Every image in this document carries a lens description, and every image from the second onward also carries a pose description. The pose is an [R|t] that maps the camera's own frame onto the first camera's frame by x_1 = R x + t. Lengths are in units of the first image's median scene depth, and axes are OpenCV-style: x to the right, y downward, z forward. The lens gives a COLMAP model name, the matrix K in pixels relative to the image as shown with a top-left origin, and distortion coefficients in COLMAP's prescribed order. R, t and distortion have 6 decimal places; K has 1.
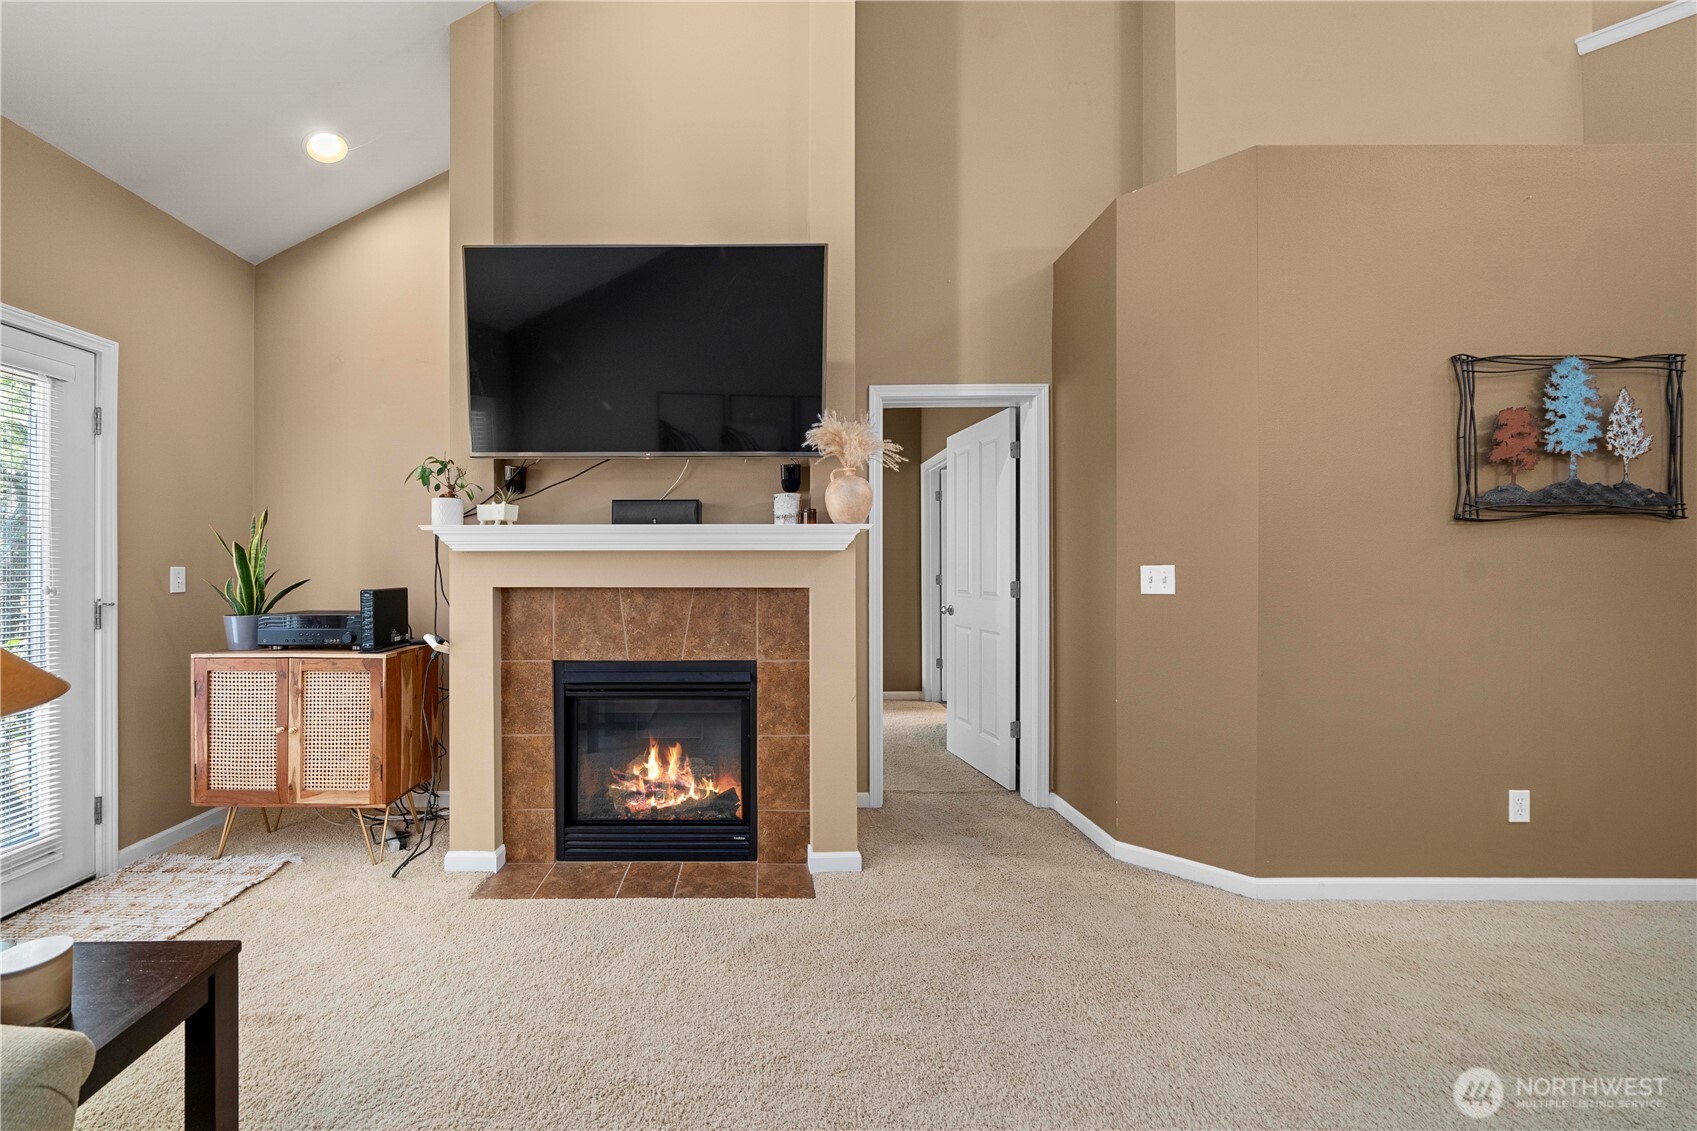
lens RADIAL K [[607.8, 0, 838.1], [0, 607.8, 559.9], [0, 0, 1]] dist [-0.008169, -0.000032]
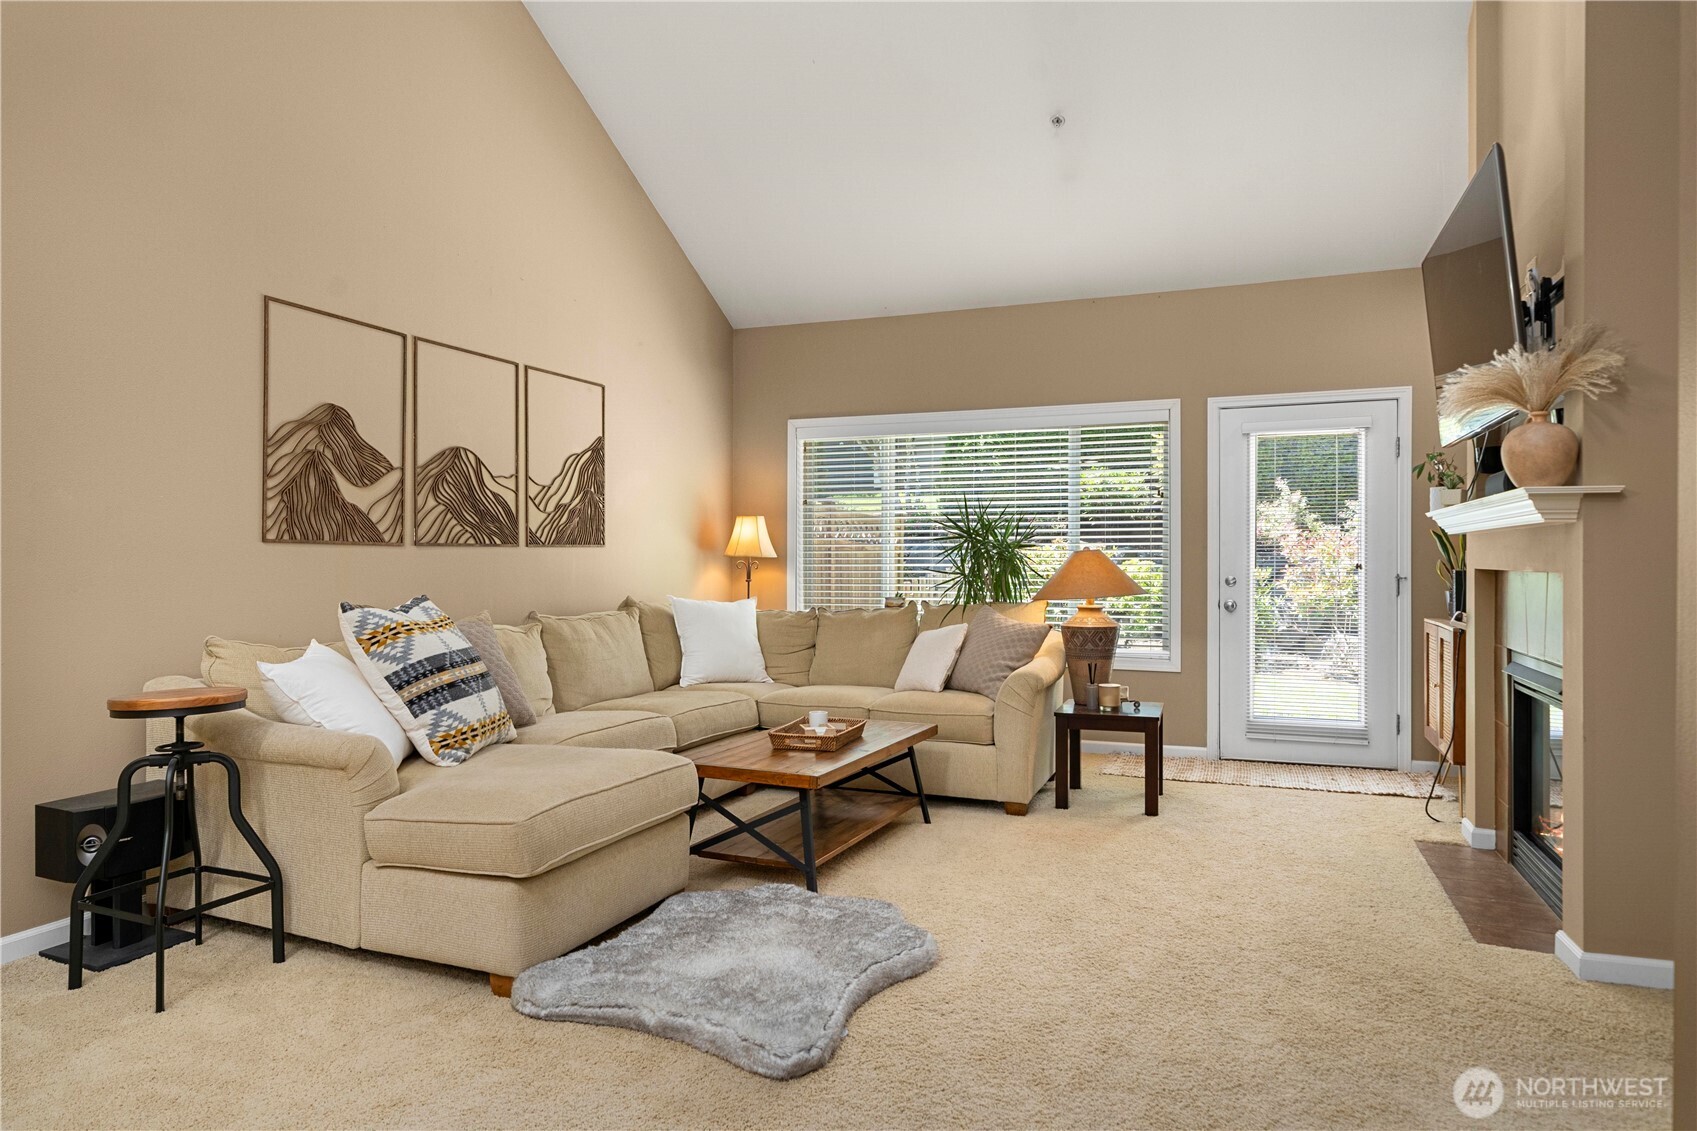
lens RADIAL K [[1031.8, 0, 841.8], [0, 1031.8, 559.7], [0, 0, 1]] dist [0.002879, -0.000711]
pose [[-0.355927, 0.002056, -0.934512, 1.442103], [0.002377, 0.999996, 0.001295, 0.024896], [0.934511, -0.001760, -0.355930, 0.628953]]
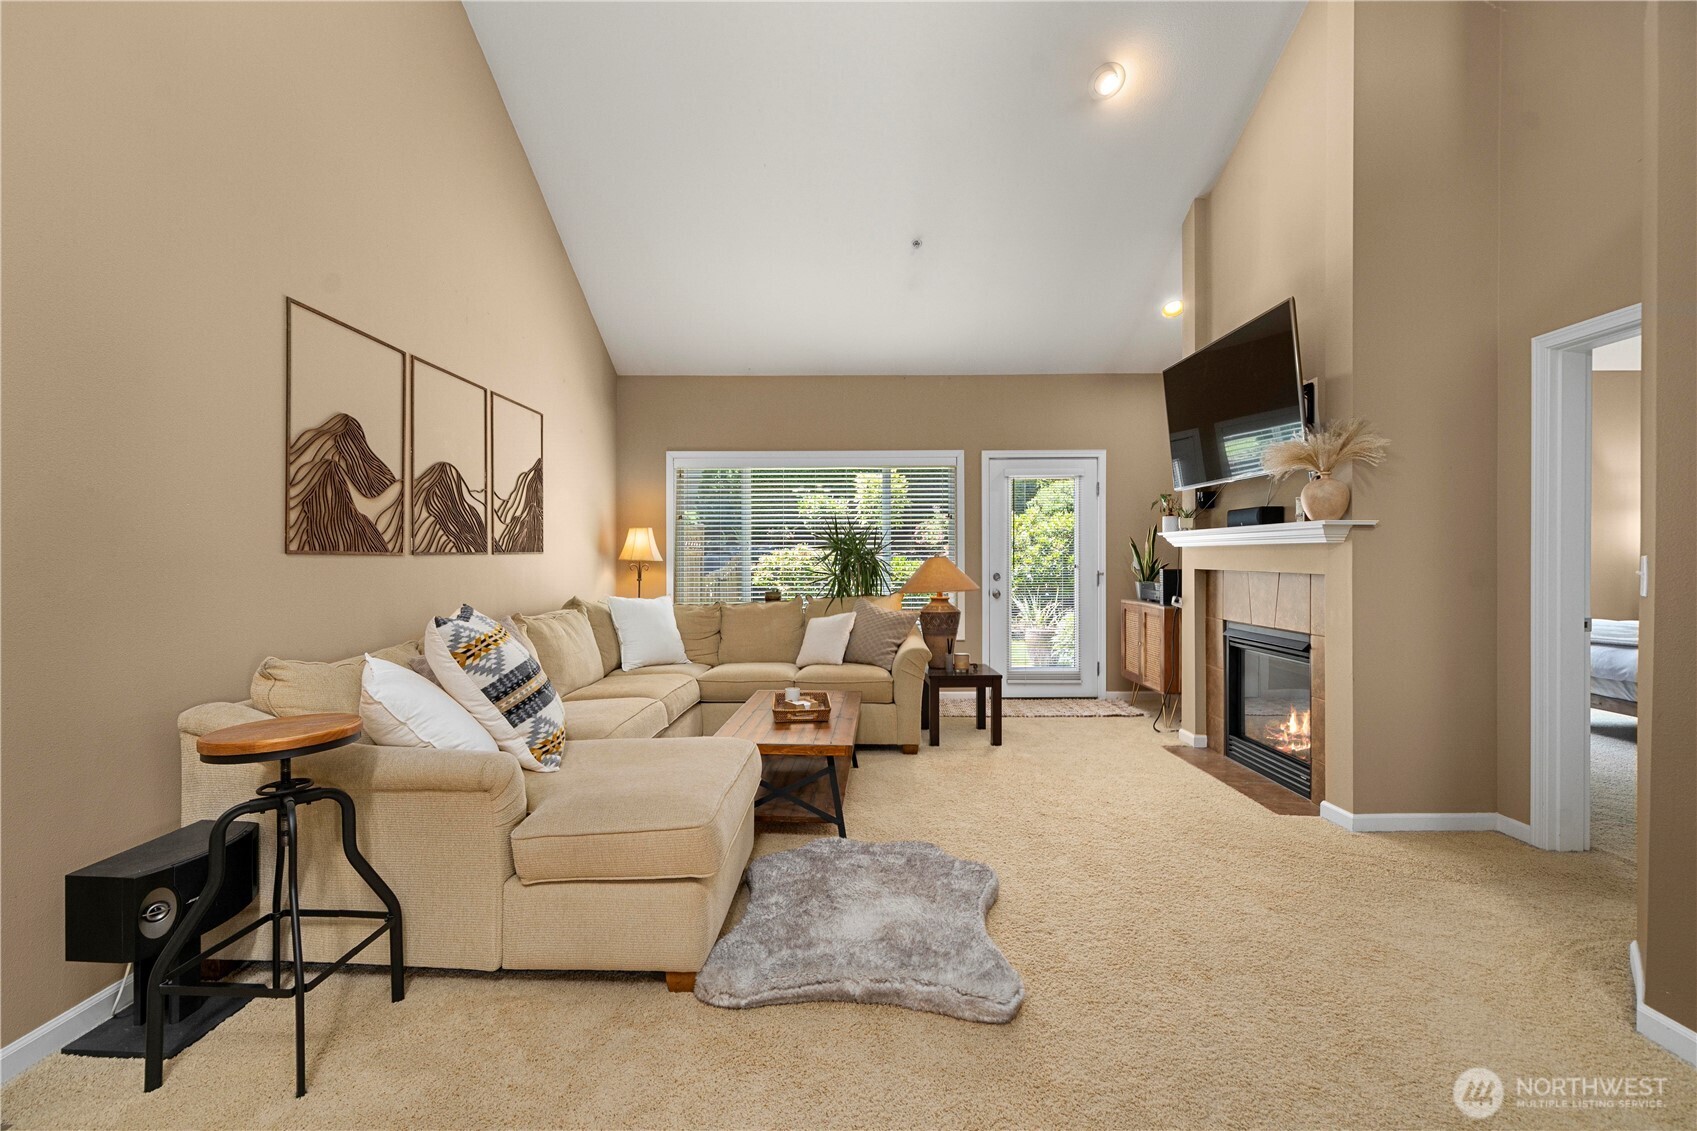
lens RADIAL K [[725.9, 0, 839.8], [0, 725.9, 558.7], [0, 0, 1]] dist [-0.001294, 0.000446]
pose [[-0.001209, 0.005380, -0.999985, 1.349127], [0.003535, 0.999979, 0.005376, 0.003277], [0.999993, -0.003529, -0.001228, 0.069323]]
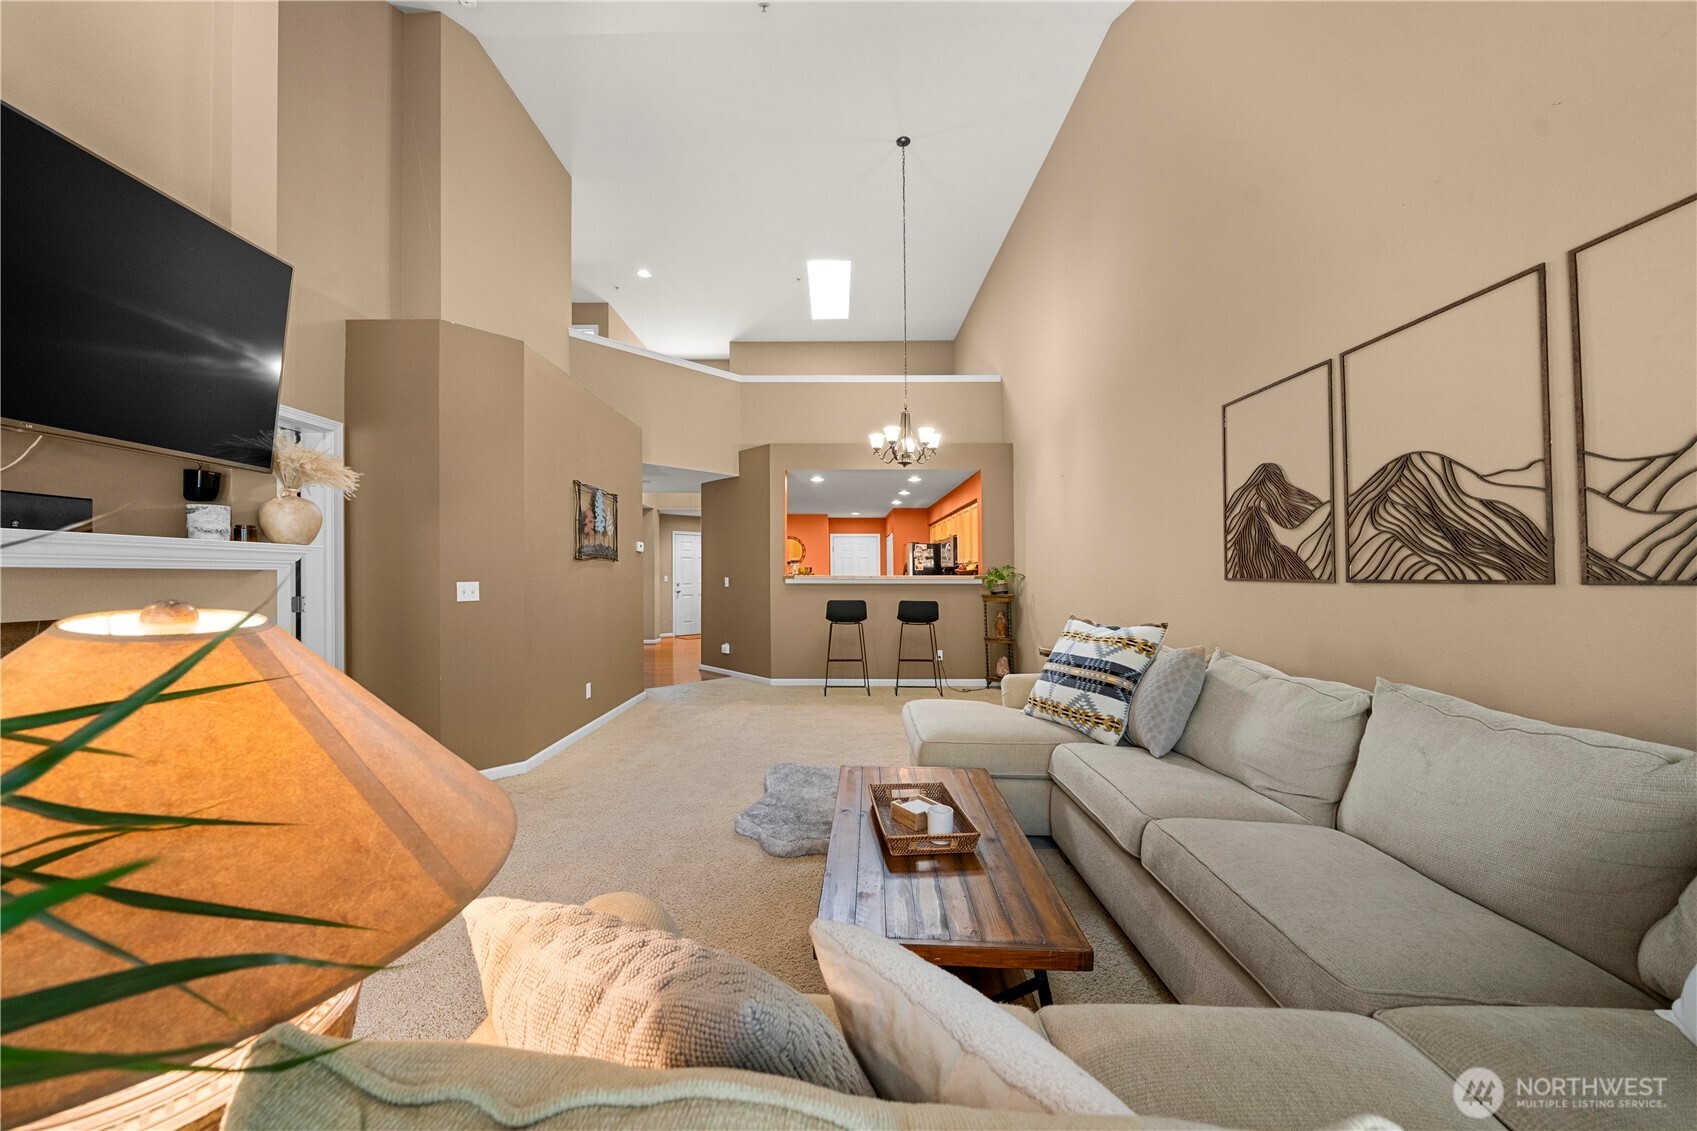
lens RADIAL K [[596.4, 0, 830.2], [0, 596.4, 560.4], [0, 0, 1]] dist [-0.001765, -0.000157]
pose [[0.003812, 0.026162, 0.999650, -0.944391], [-0.002383, 0.999655, -0.026153, -0.007933], [-0.999990, -0.002282, 0.003873, 0.099590]]
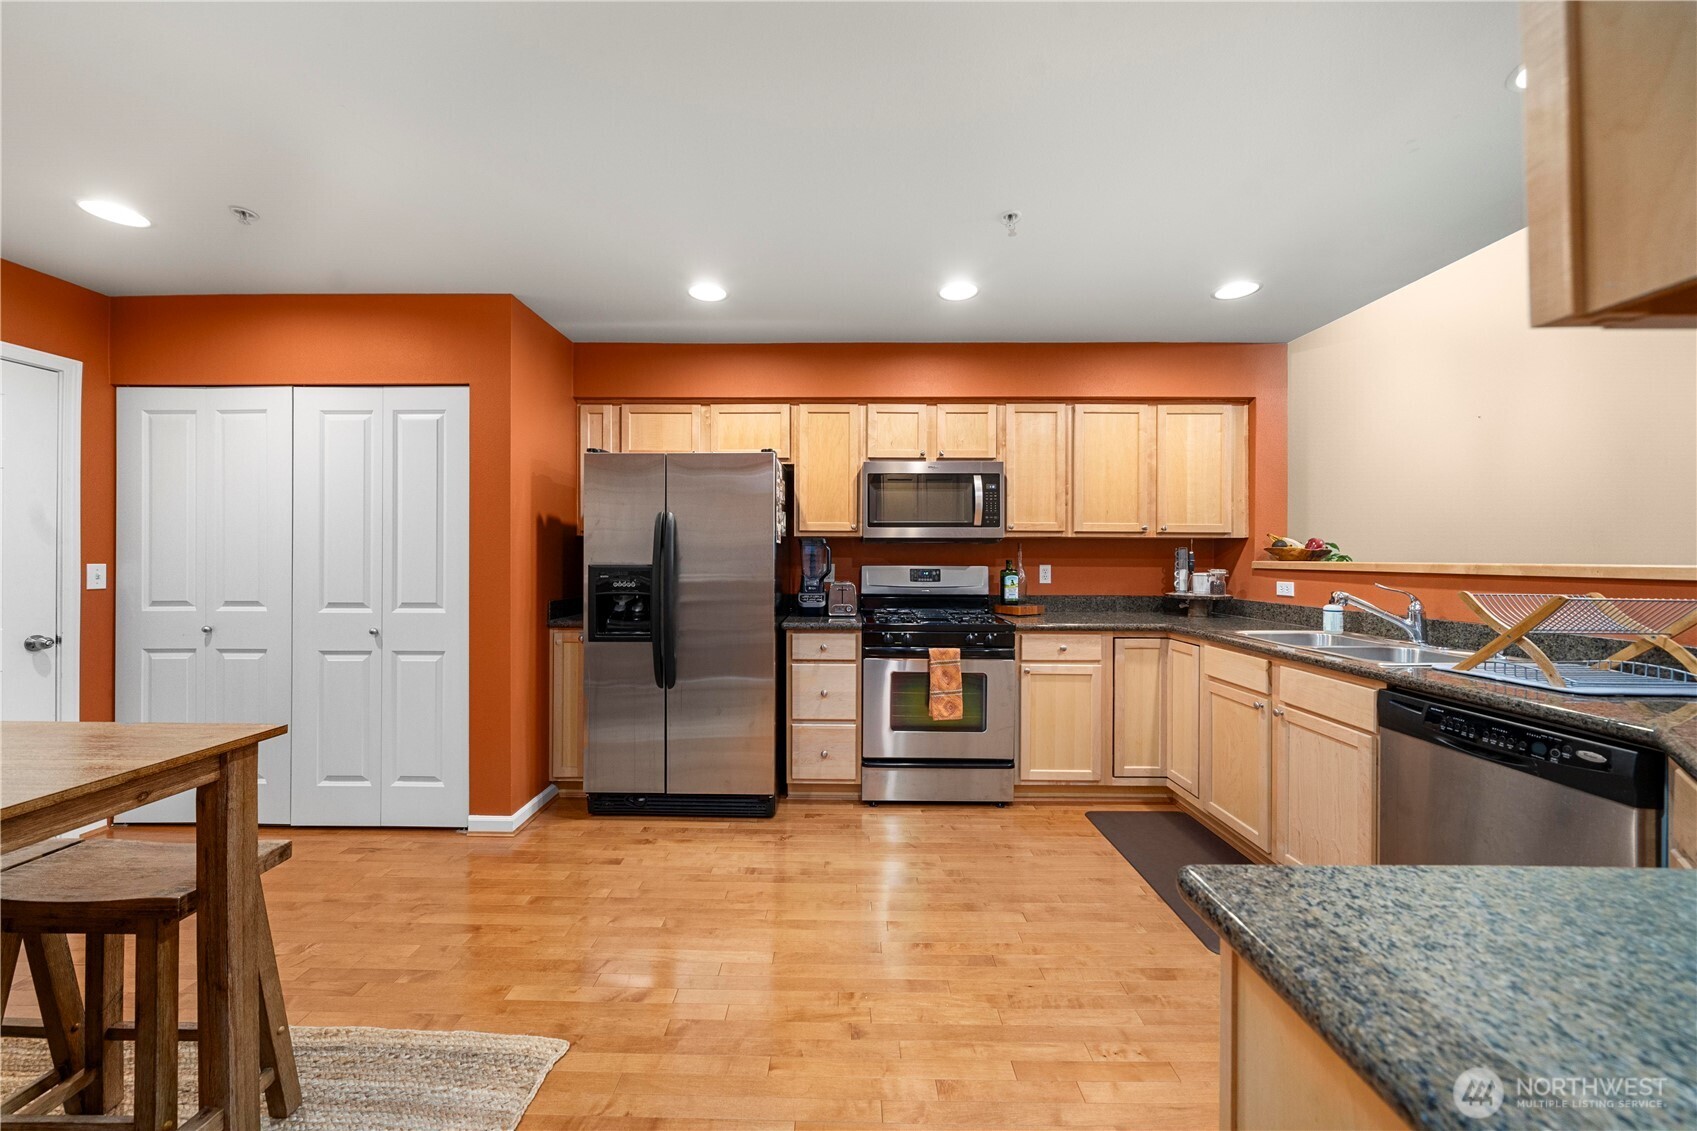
lens RADIAL K [[607.8, 0, 838.1], [0, 607.8, 559.9], [0, 0, 1]] dist [-0.008169, -0.000032]
pose [[-0.999978, -0.001864, 0.006427, 2.810027], [-0.001859, 0.999998, 0.000844, -0.014467], [-0.006429, 0.000832, -0.999979, 0.784286]]
